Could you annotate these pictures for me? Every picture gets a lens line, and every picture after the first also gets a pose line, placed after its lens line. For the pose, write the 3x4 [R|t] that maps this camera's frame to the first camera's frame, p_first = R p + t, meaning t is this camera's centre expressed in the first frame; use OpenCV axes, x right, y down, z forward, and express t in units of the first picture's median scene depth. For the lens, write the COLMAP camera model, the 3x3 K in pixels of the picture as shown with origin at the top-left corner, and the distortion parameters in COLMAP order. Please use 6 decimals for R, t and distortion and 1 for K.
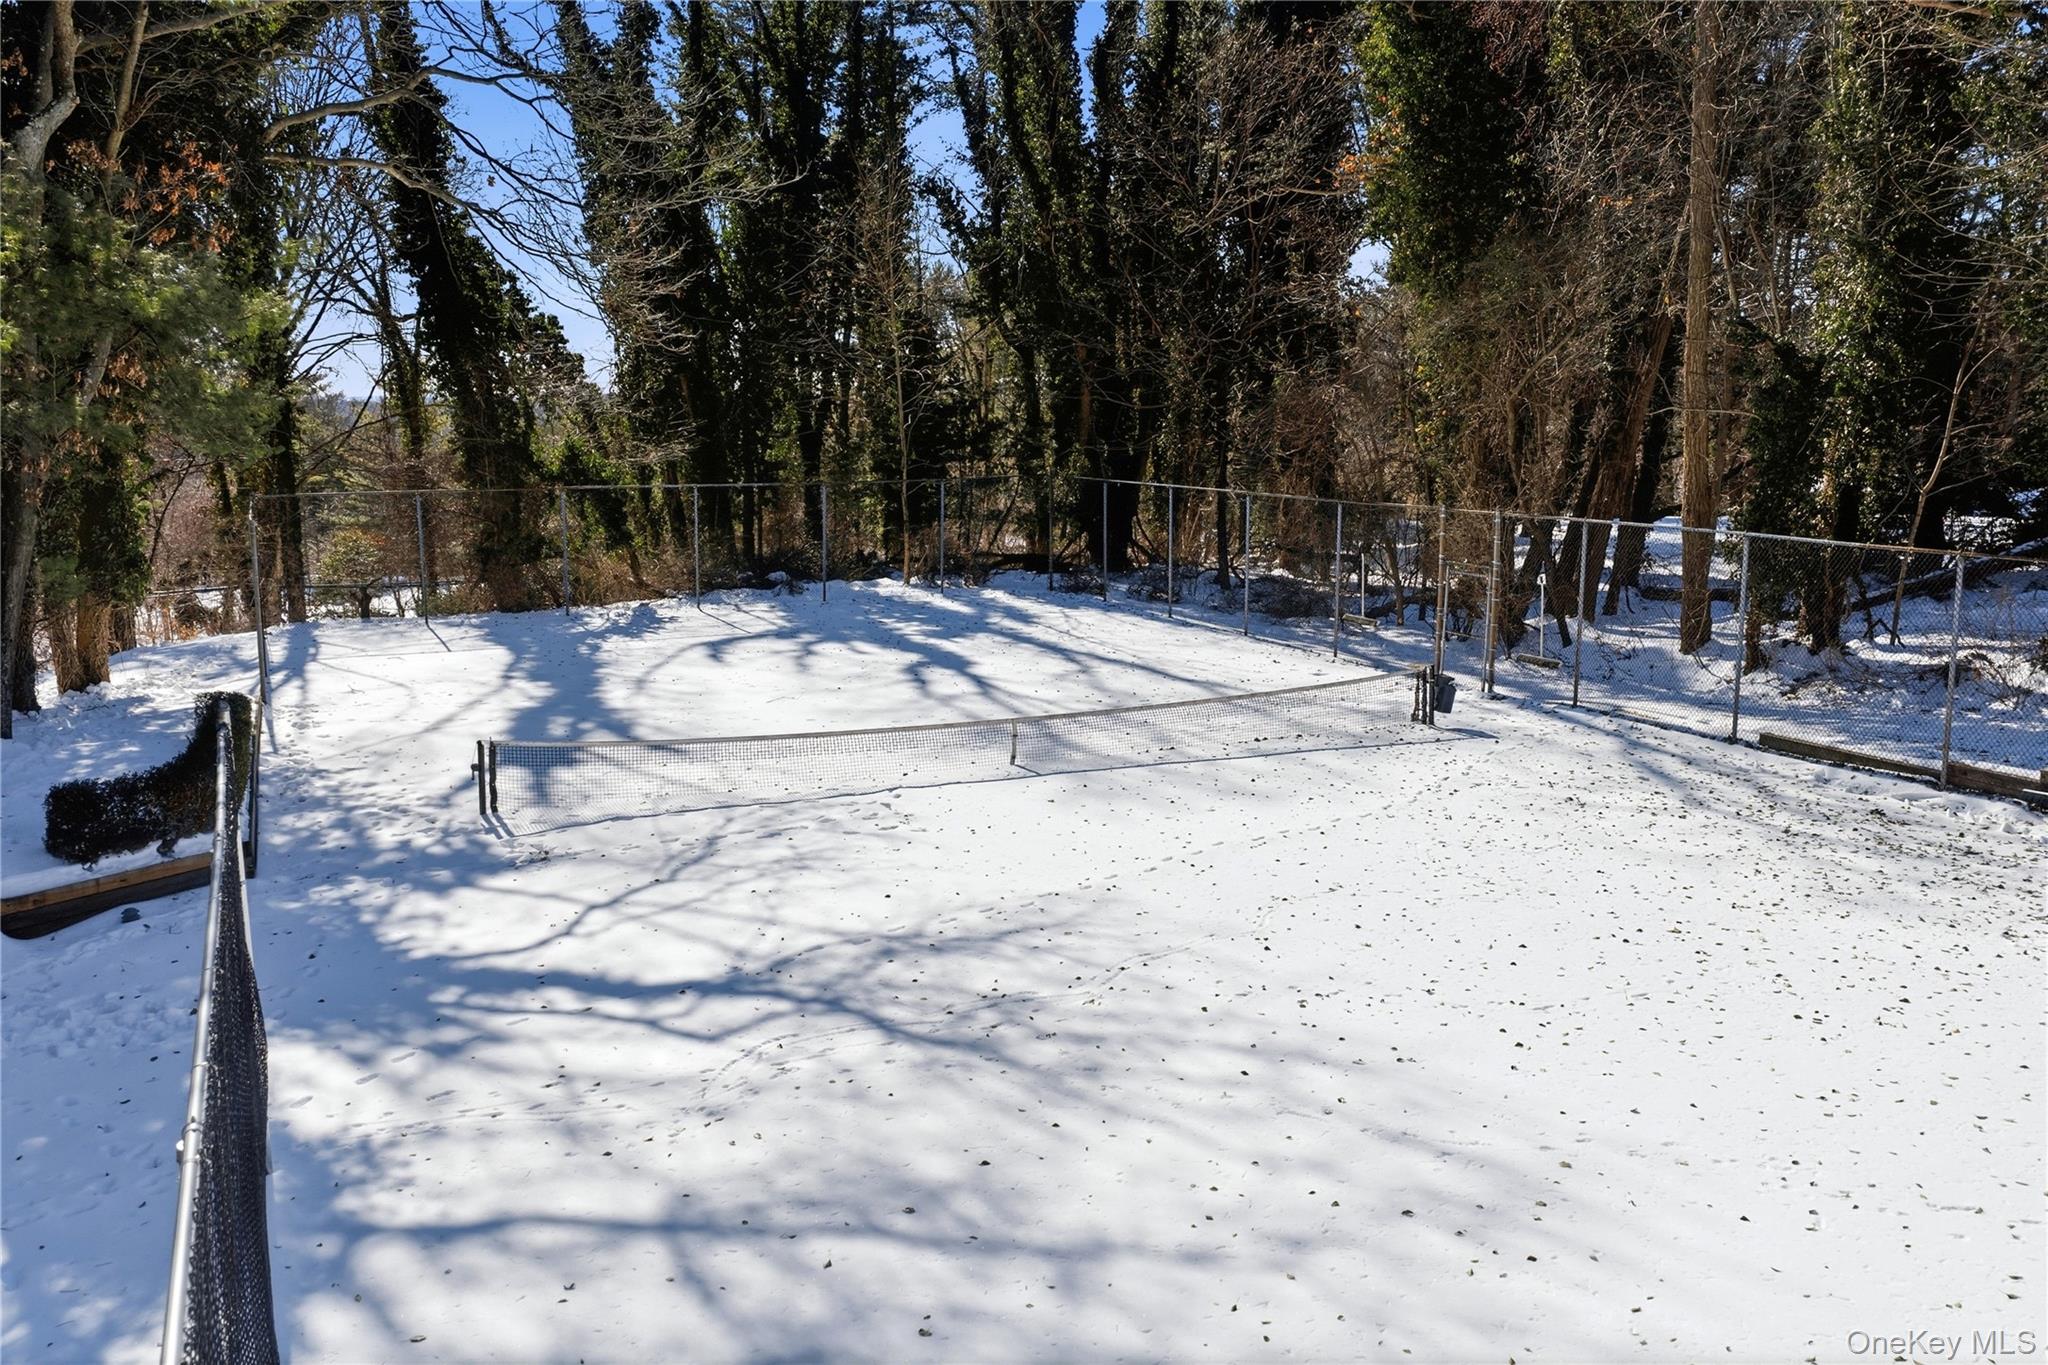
lens RADIAL K [[1637.0, 0, 1023.6], [0, 1637.0, 683.7], [0, 0, 1]] dist [0.000629, -0.000354]
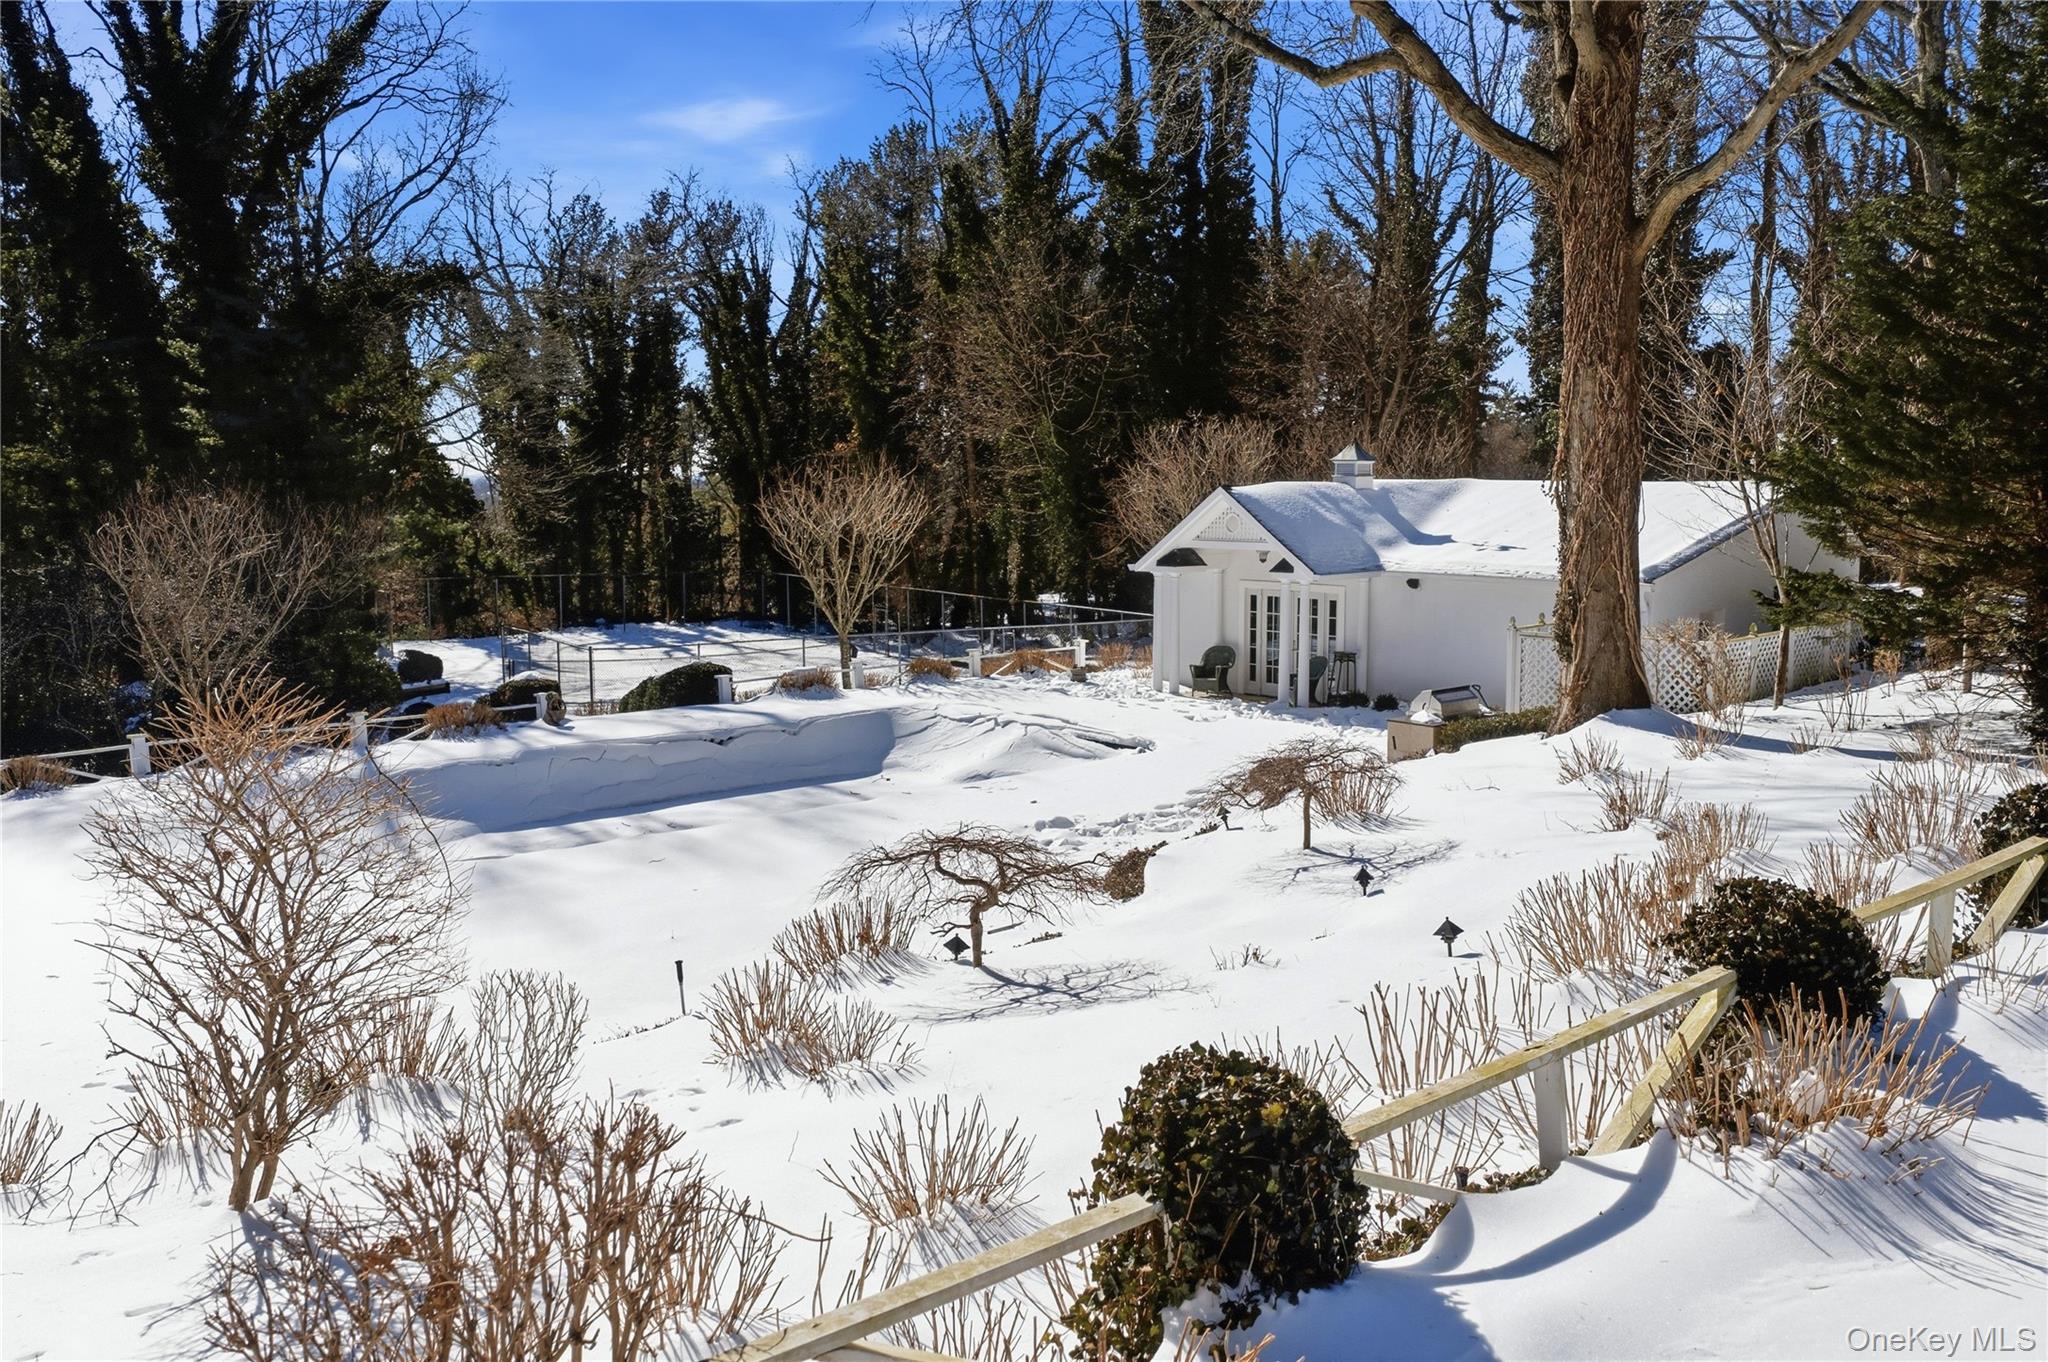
lens RADIAL K [[1637.0, 0, 1024.5], [0, 1637.0, 679.7], [0, 0, 1]] dist [0.000629, -0.000354]
pose [[0.992275, -0.009250, 0.123715, 0.113504], [0.016169, 0.998353, -0.055043, 0.125597], [-0.123002, 0.056618, 0.990790, -1.036698]]
